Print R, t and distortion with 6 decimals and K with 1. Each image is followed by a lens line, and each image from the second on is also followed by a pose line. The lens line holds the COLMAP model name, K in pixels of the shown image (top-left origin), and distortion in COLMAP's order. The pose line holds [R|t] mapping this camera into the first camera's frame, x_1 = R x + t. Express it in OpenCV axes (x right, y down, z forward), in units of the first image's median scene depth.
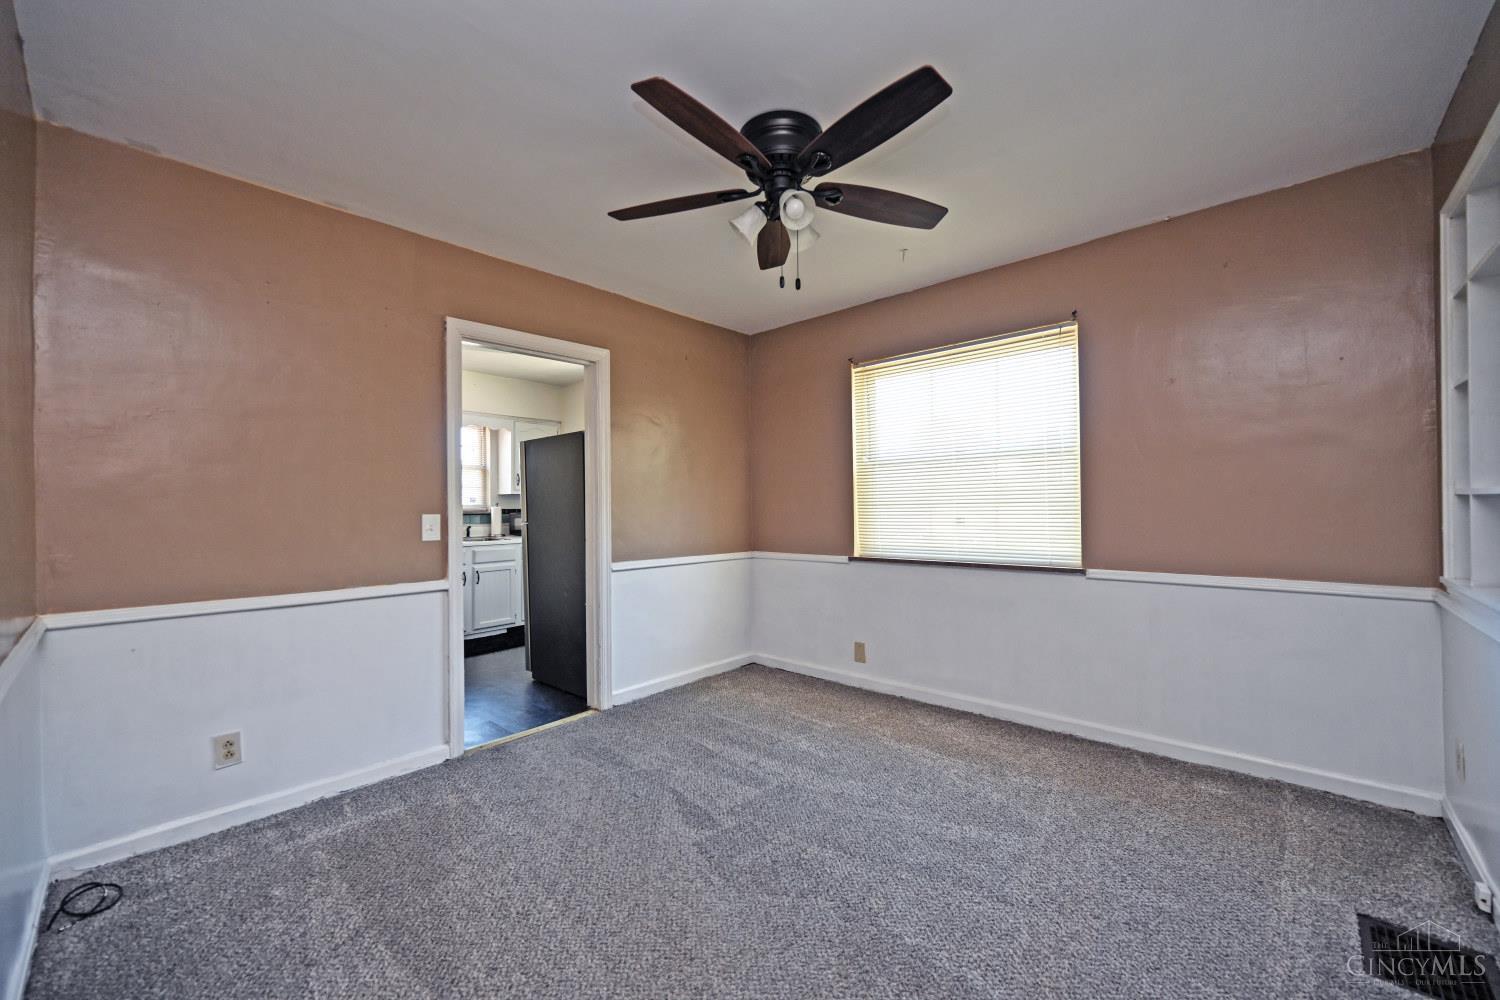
lens RADIAL K [[597.1, 0, 748.3], [0, 597.1, 509.4], [0, 0, 1]] dist [0.003145, 0.000026]
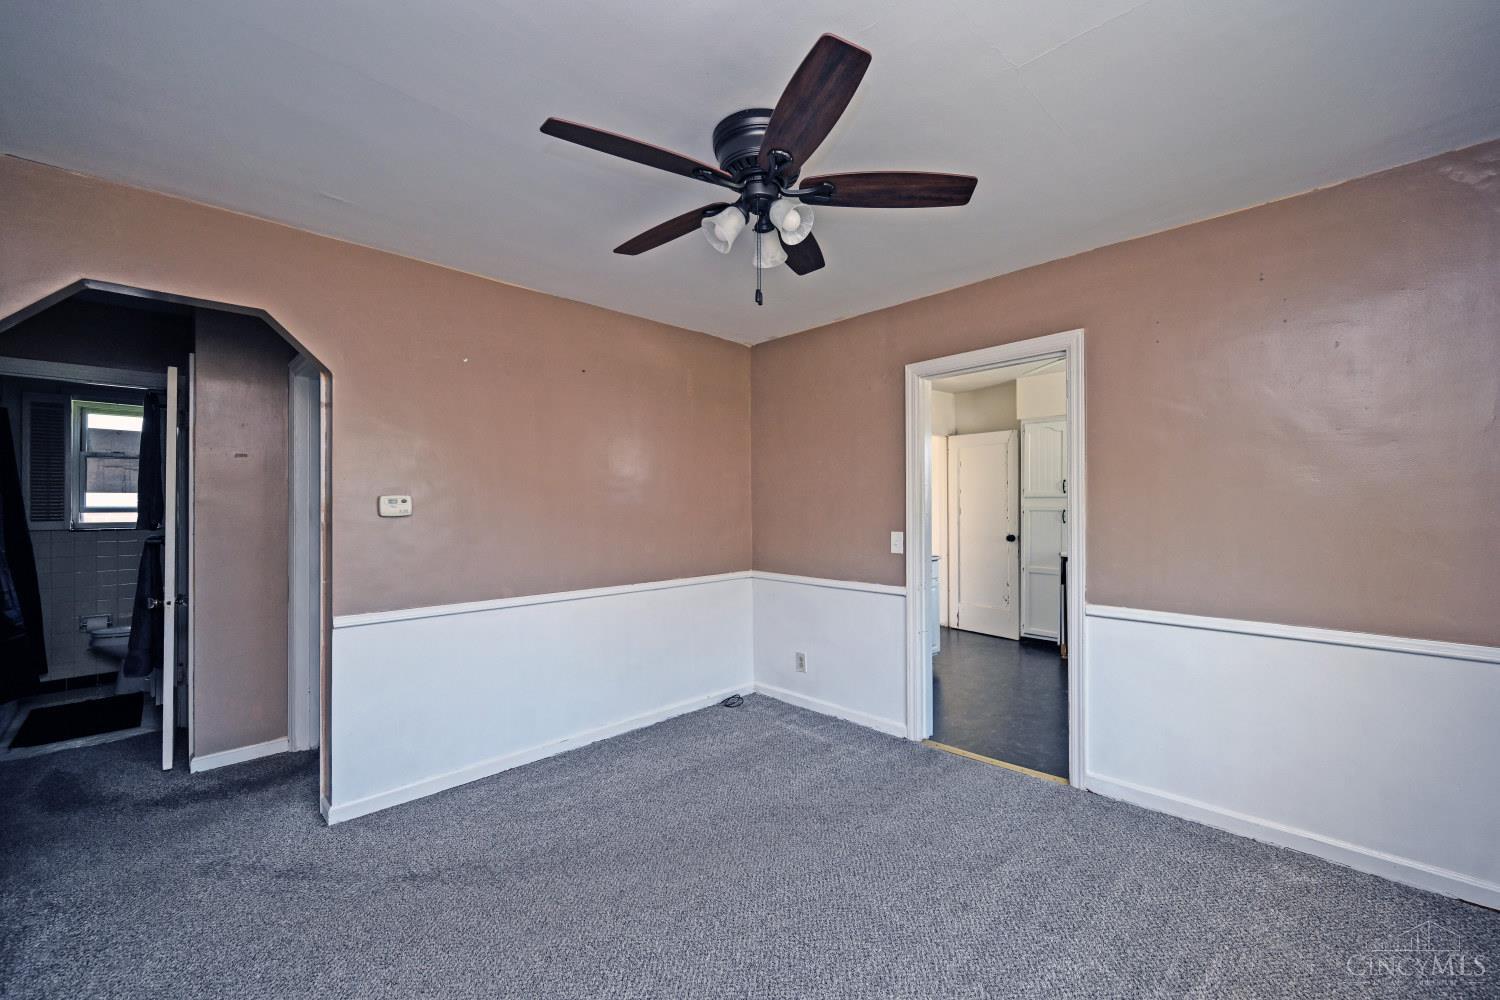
lens RADIAL K [[597.1, 0, 751.7], [0, 597.1, 503.5], [0, 0, 1]] dist [0.003145, 0.000026]
pose [[-0.051256, 0.005586, -0.998670, 0.703785], [0.004503, 0.999975, 0.005362, -0.057371], [0.998675, -0.004222, -0.051280, 0.762293]]
